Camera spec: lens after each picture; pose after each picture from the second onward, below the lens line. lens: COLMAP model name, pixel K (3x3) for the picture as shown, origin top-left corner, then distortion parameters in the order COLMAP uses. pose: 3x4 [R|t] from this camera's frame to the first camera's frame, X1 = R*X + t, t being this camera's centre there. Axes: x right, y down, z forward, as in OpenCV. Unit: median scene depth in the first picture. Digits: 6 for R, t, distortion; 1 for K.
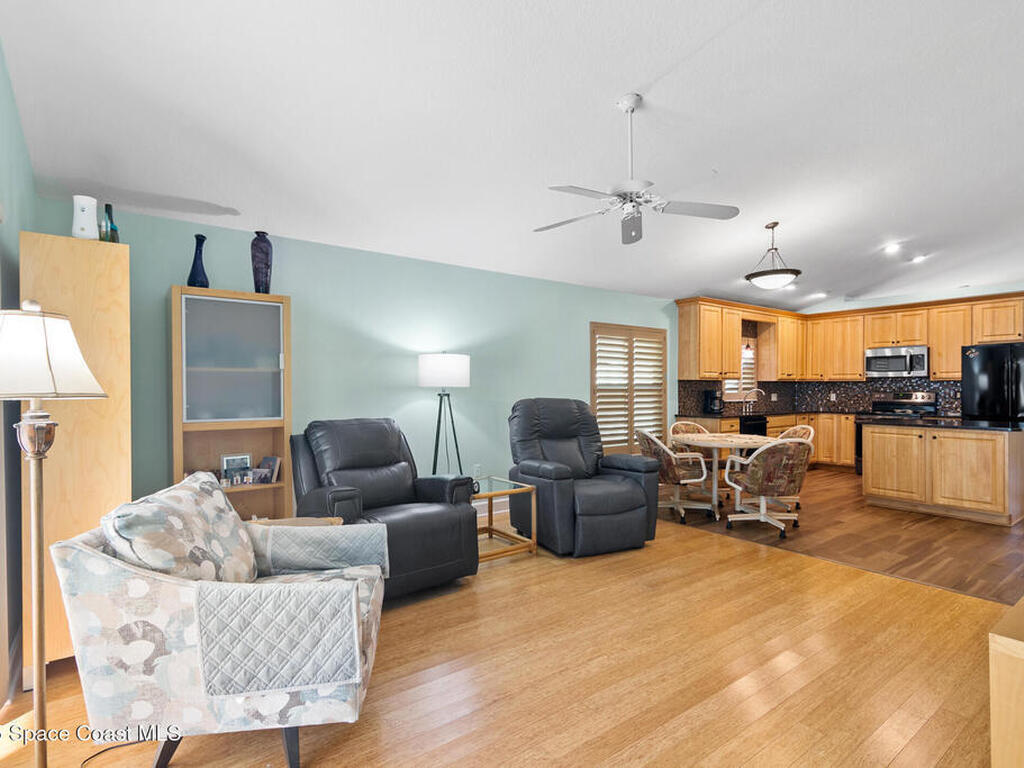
lens RADIAL K [[523.0, 0, 510.6], [0, 523.0, 390.1], [0, 0, 1]] dist [0.001701, -0.000292]
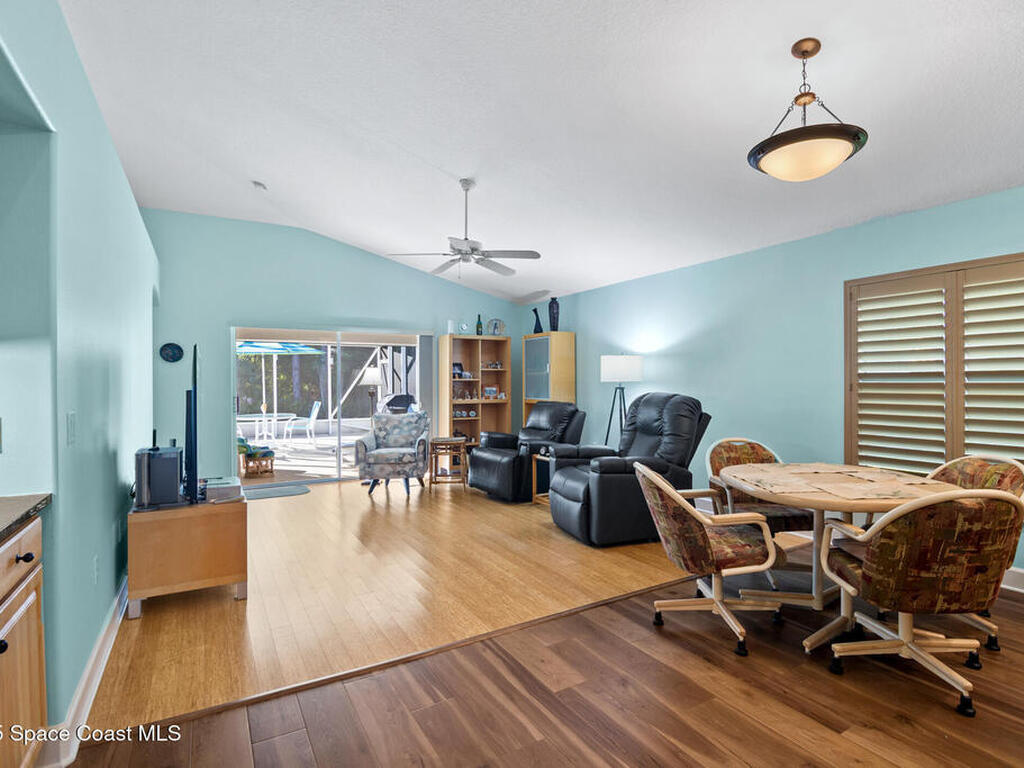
lens RADIAL K [[523.8, 0, 533.0], [0, 523.8, 384.9], [0, 0, 1]] dist [-0.000090, -0.001069]
pose [[-0.070265, 0.005501, -0.997513, 0.706565], [0.000853, 0.999985, 0.005455, -0.003457], [0.997528, -0.000467, -0.070268, 0.549973]]
